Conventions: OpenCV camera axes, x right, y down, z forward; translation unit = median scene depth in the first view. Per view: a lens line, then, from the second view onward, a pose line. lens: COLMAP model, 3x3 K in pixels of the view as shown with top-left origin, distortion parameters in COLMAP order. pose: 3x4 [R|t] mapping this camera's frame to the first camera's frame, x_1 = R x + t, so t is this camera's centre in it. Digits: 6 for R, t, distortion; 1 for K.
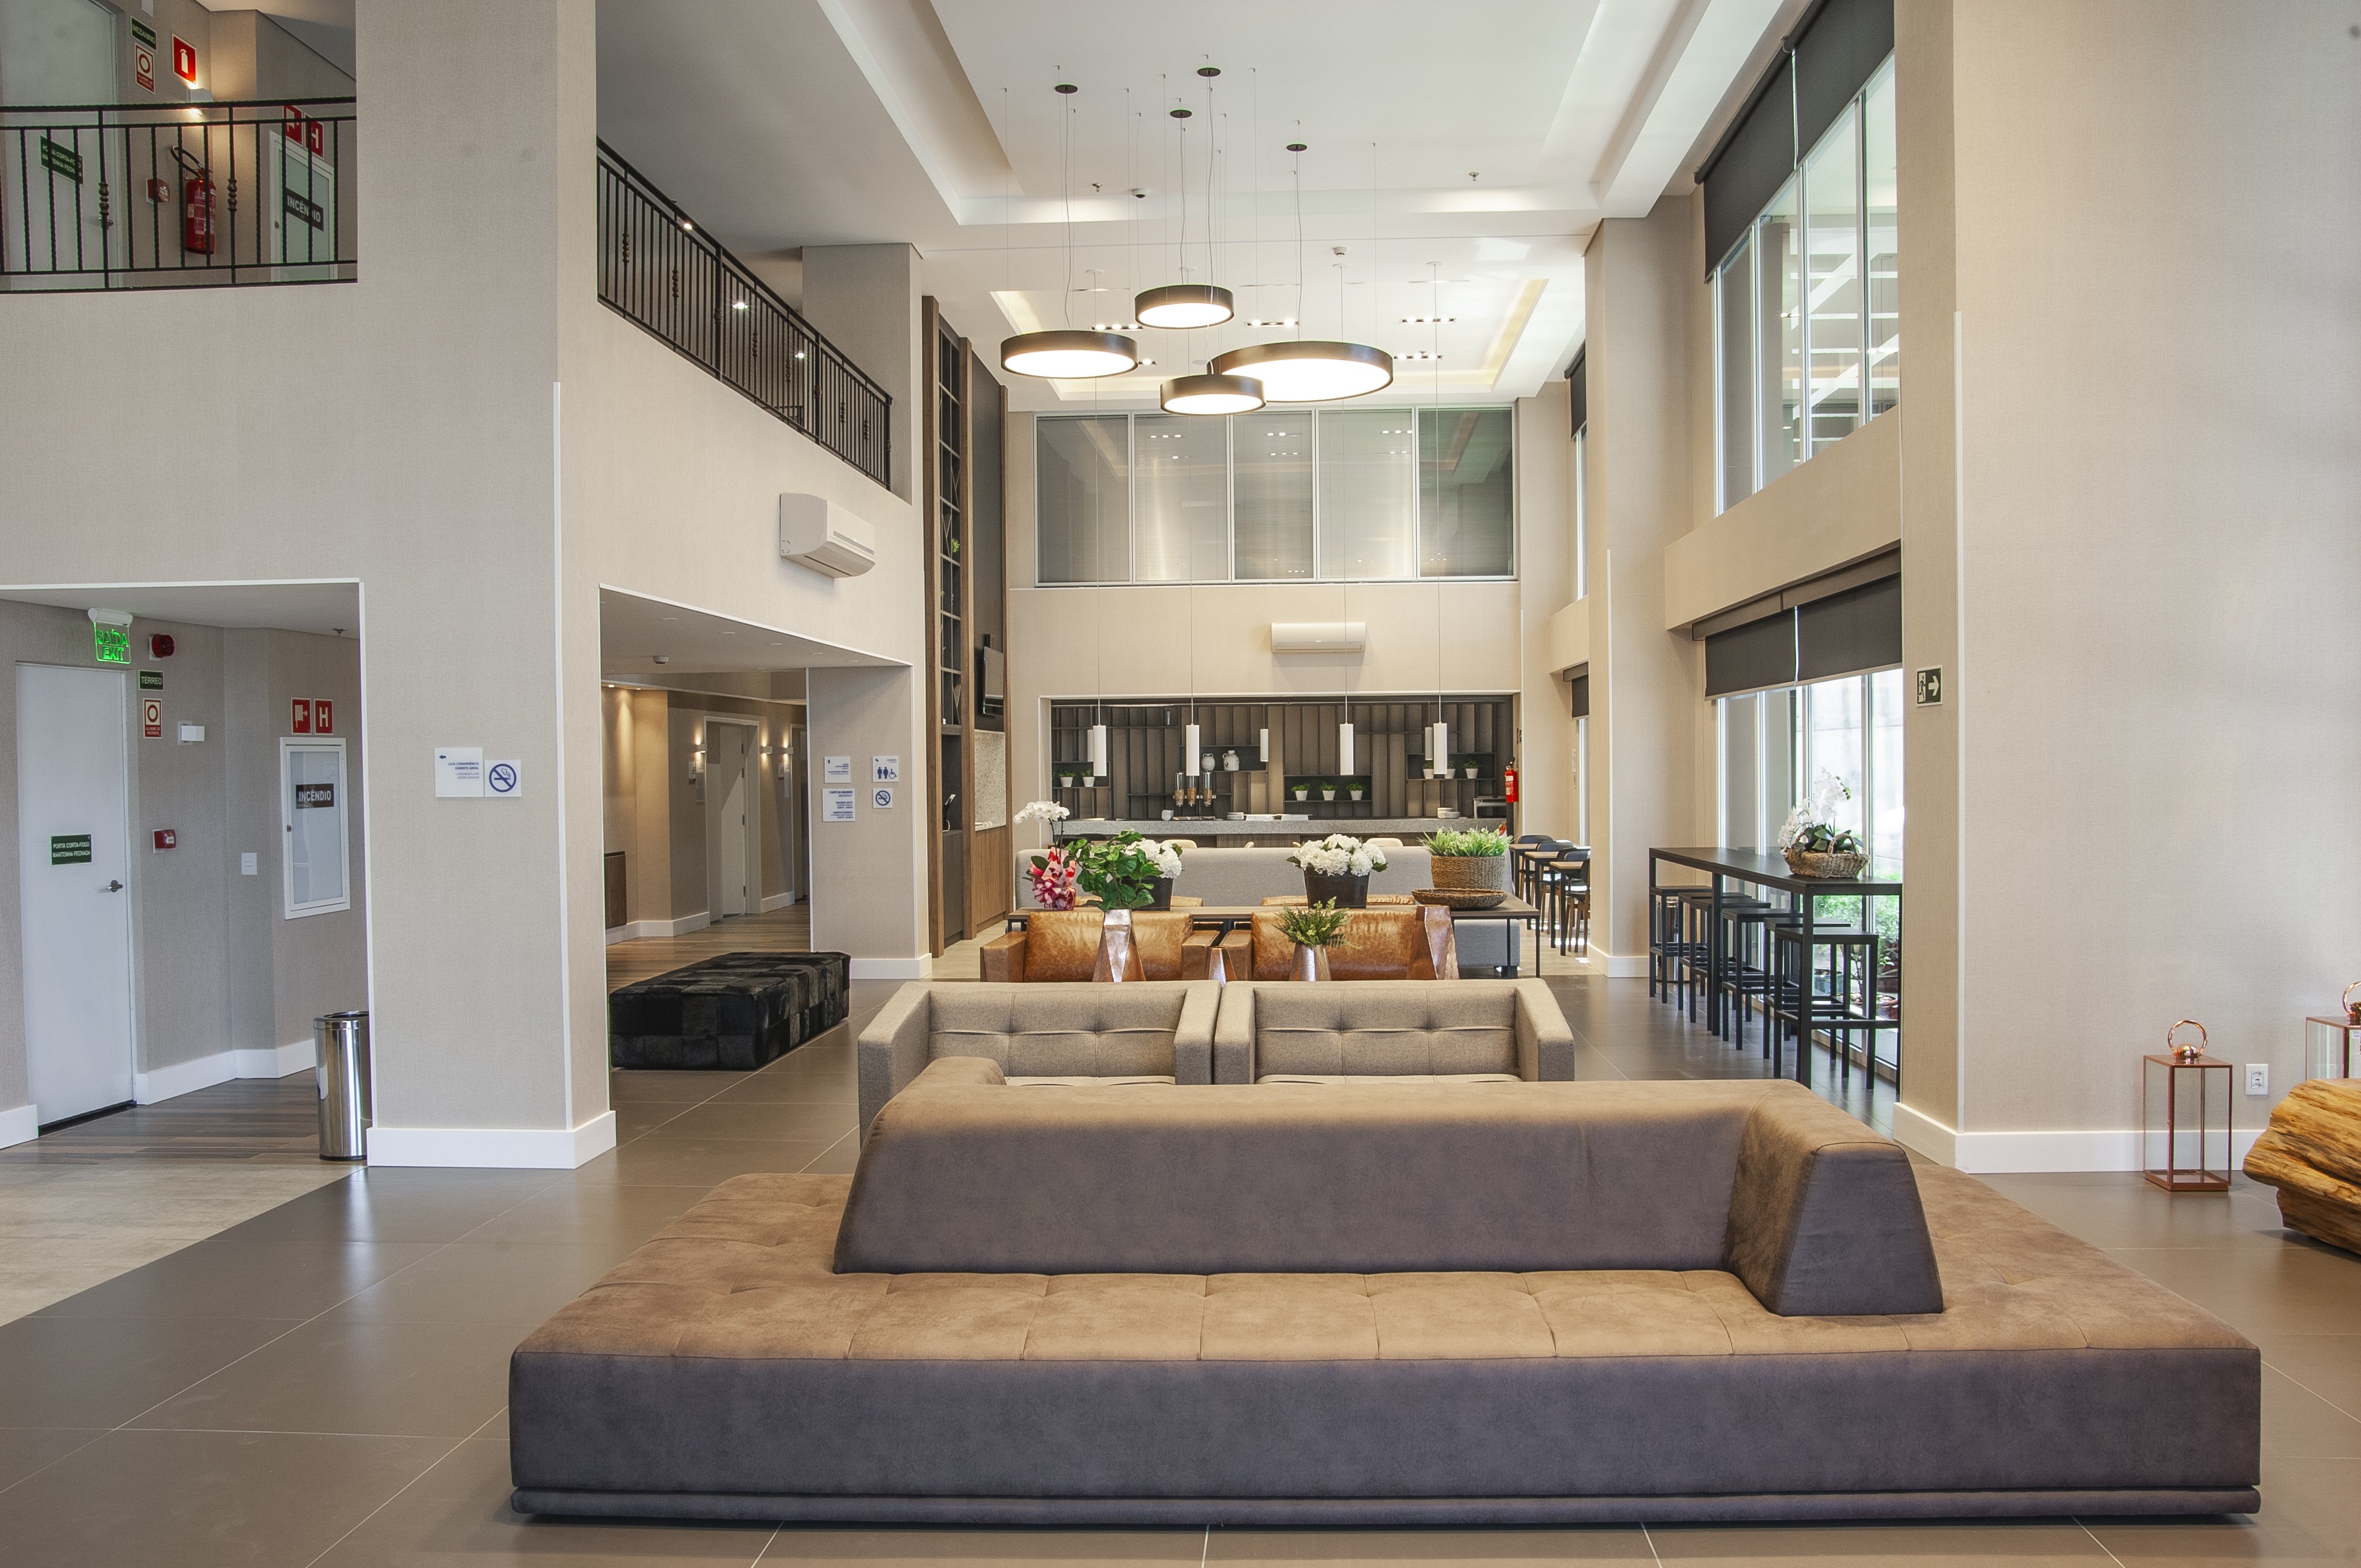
lens RADIAL K [[1885.9, 0, 1180.5], [0, 1885.9, 784.0], [0, 0, 1]] dist [-0.114762, 0.113850]
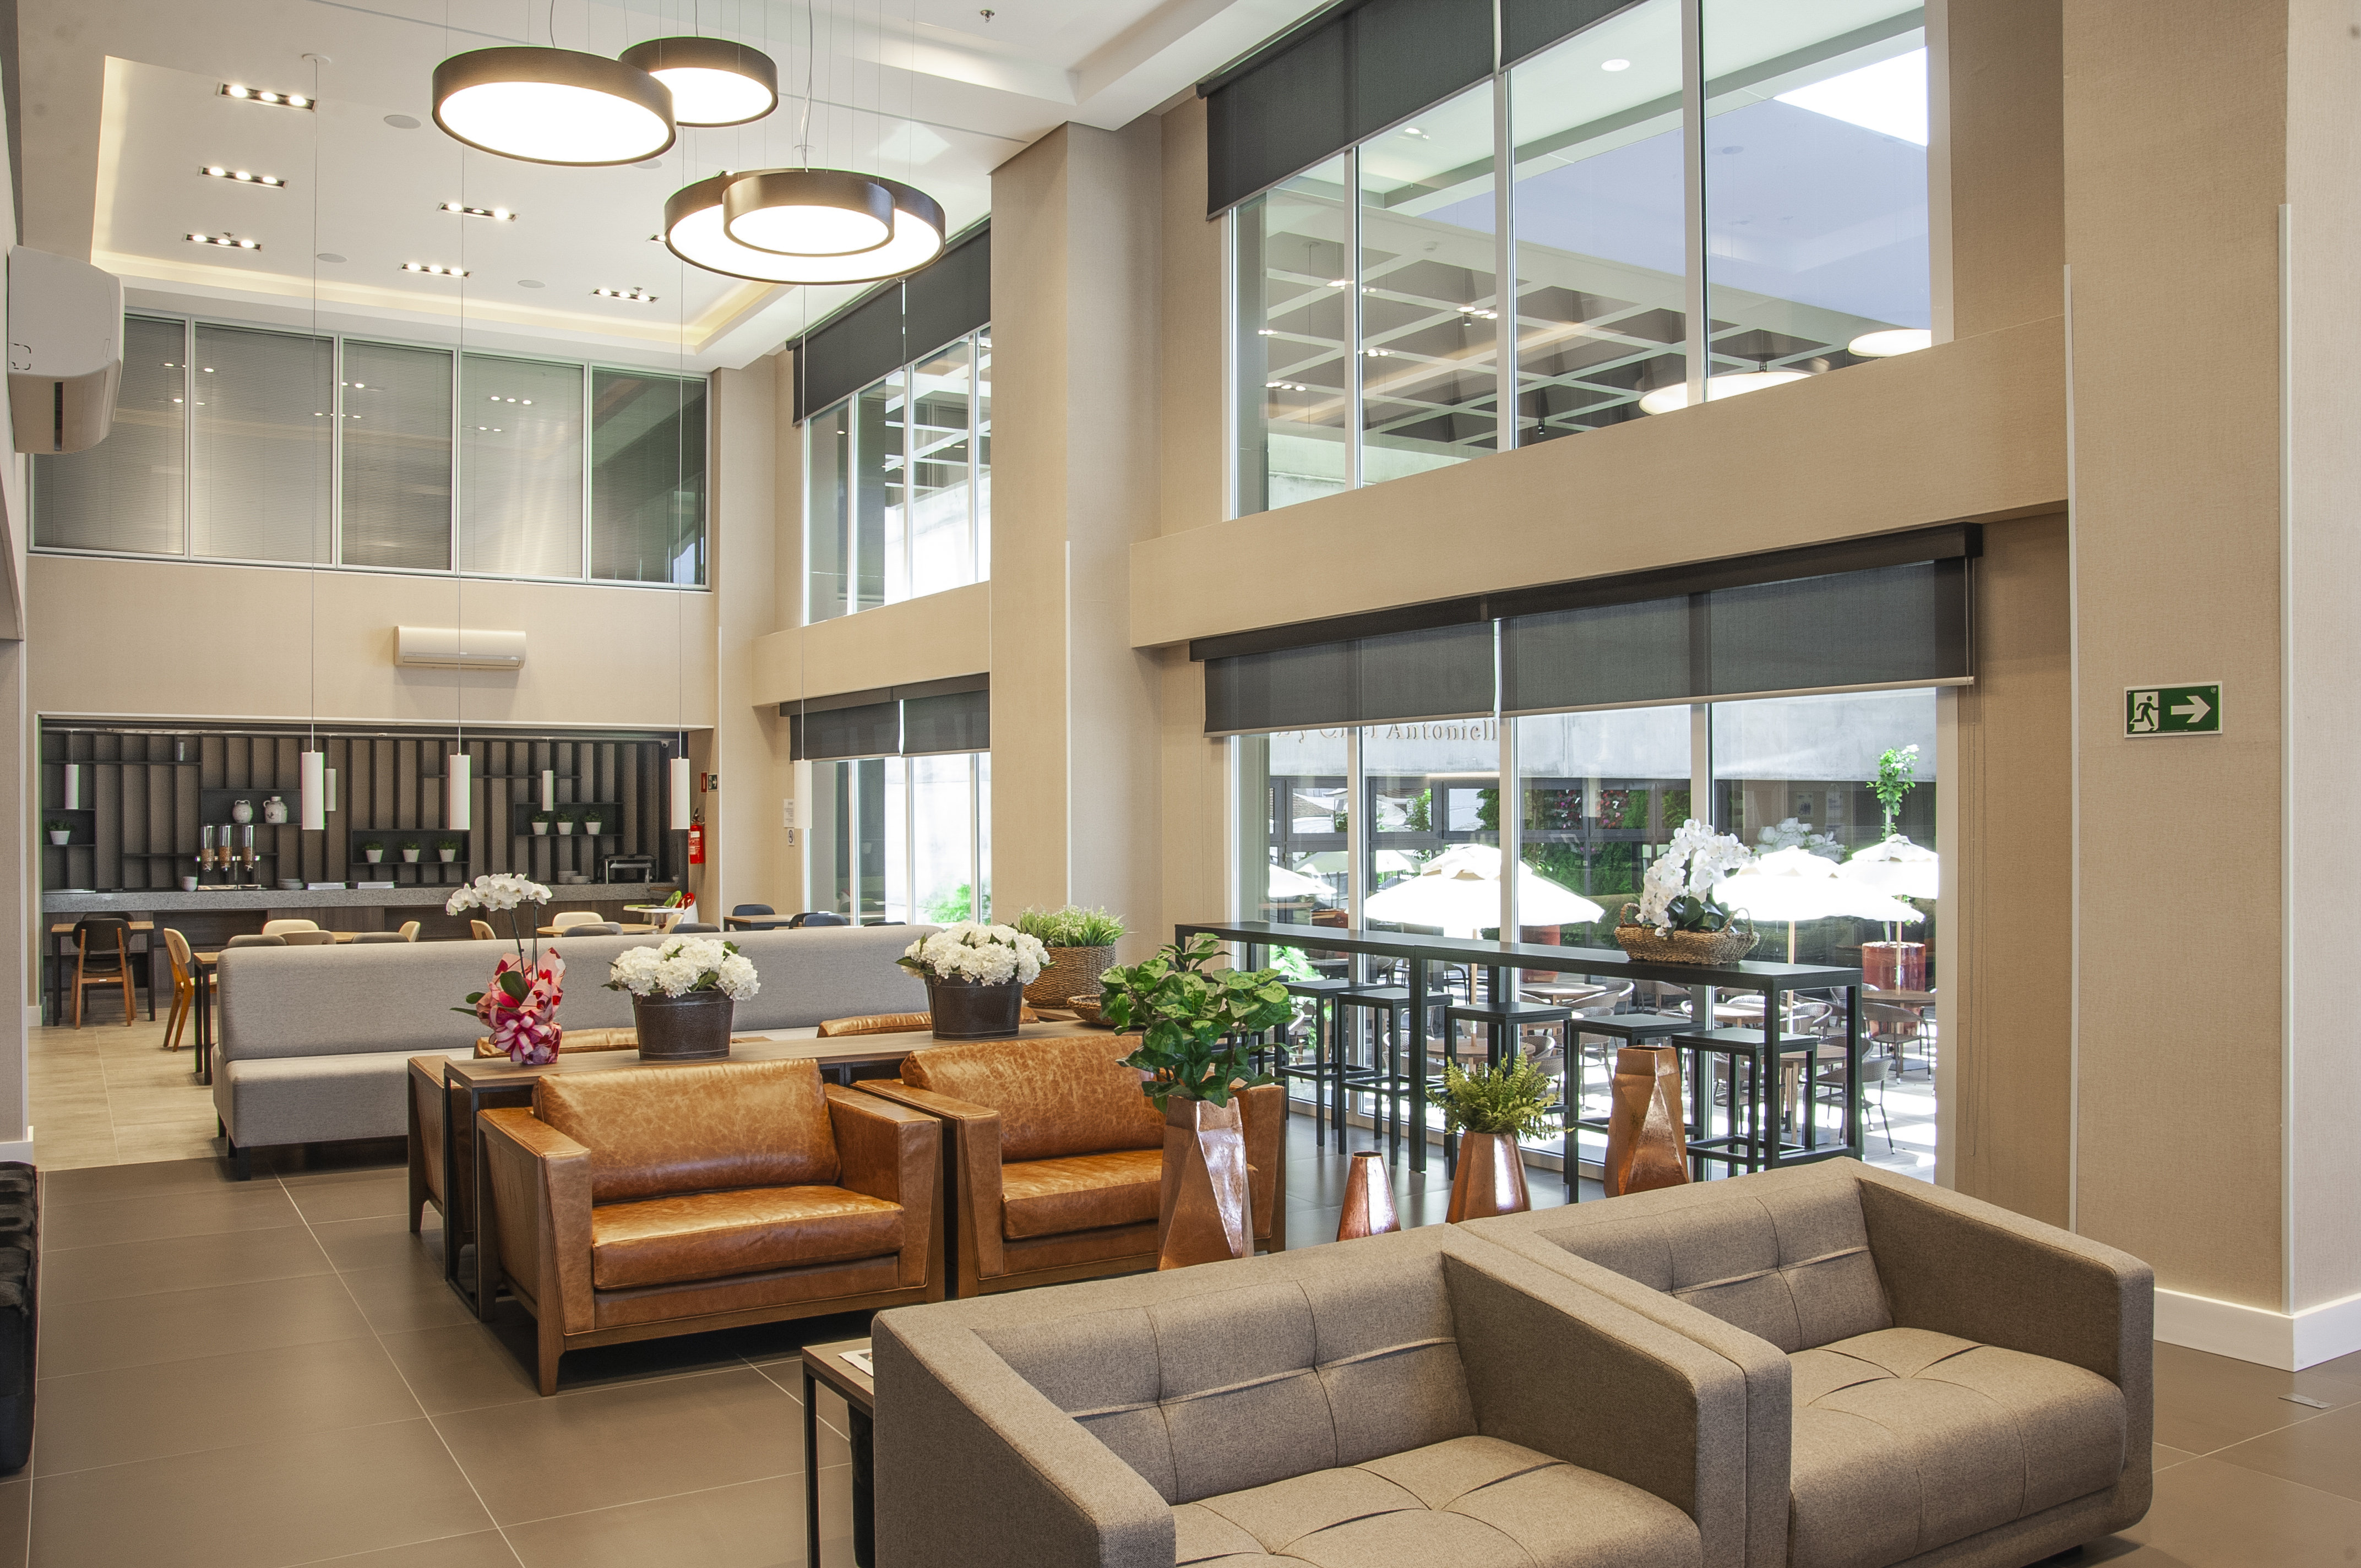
lens RADIAL K [[1872.7, 0, 1178.8], [0, 1872.7, 828.3], [0, 0, 1]] dist [-0.110105, 0.105527]
pose [[0.813726, 0.003028, 0.581240, -0.131316], [0.000563, 0.999982, -0.005998, -0.000567], [-0.581248, 0.005208, 0.813710, 0.242141]]
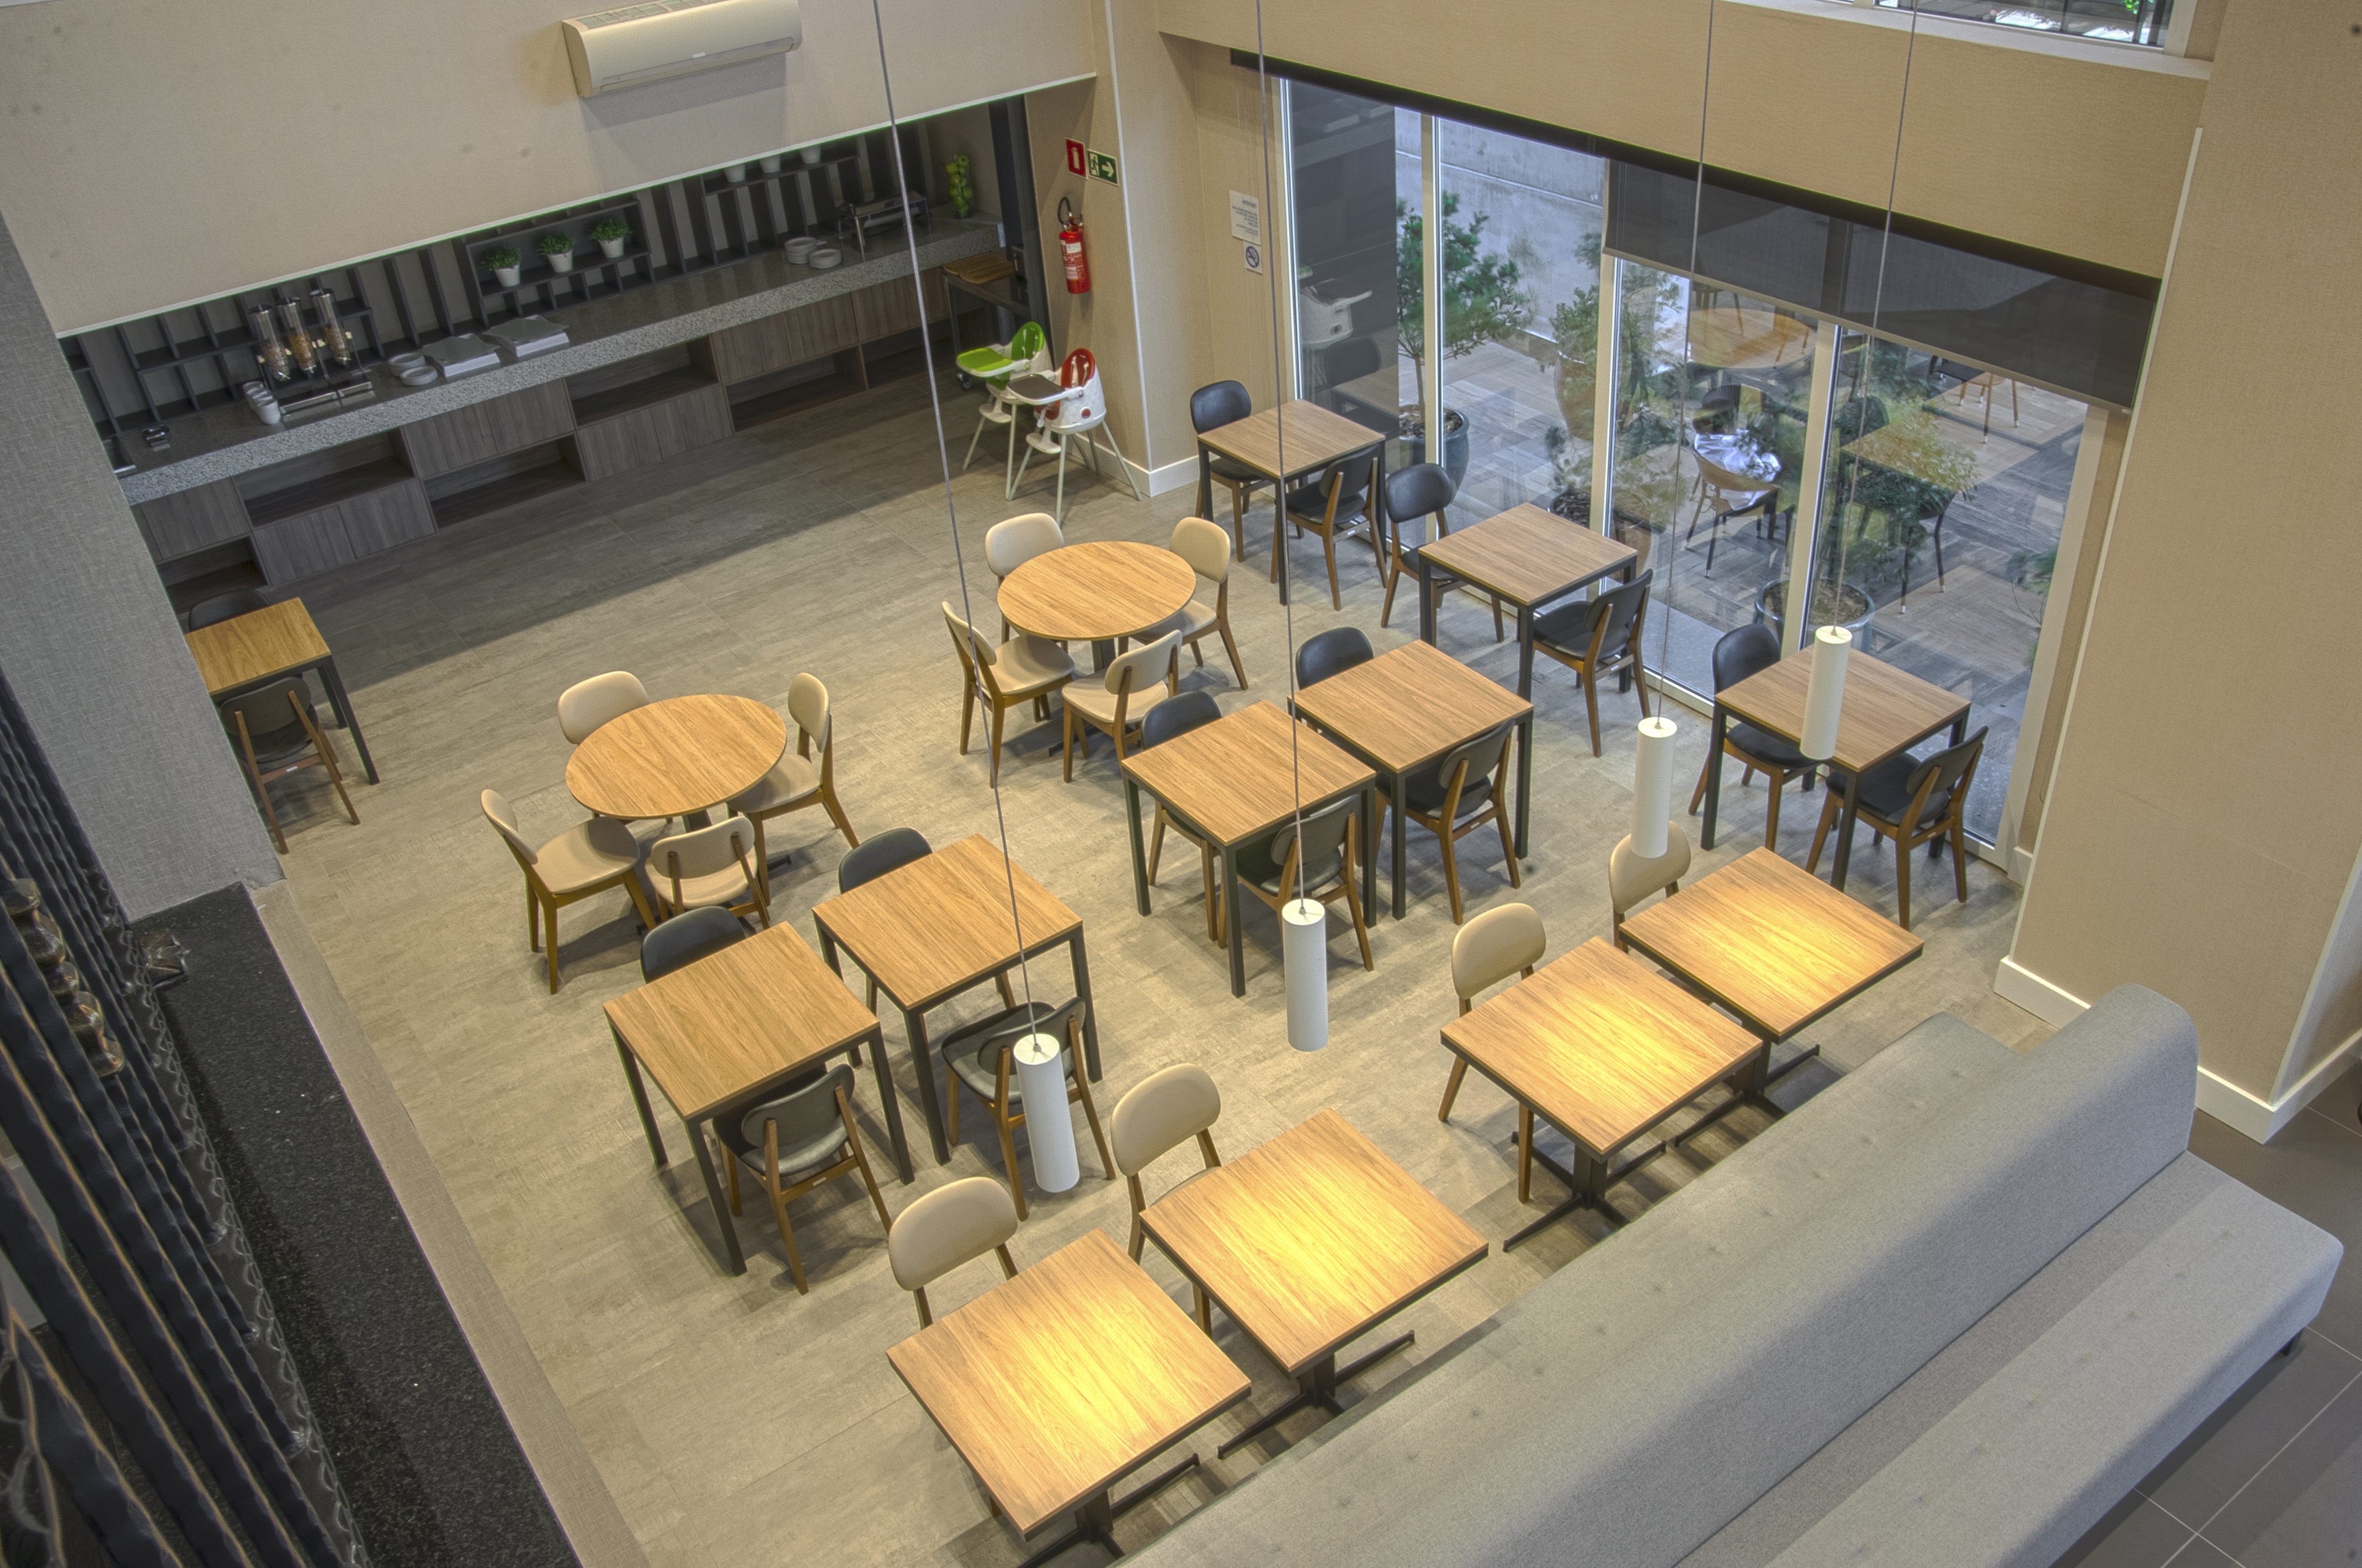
lens RADIAL K [[1886.5, 0, 1181.0], [0, 1886.5, 784.0], [0, 0, 1]] dist [-0.114762, 0.113850]
pose [[0.774588, -0.388453, 0.499117, -0.114222], [0.073041, 0.838821, 0.539485, -0.160859], [-0.628235, -0.381423, 0.678114, 0.636146]]
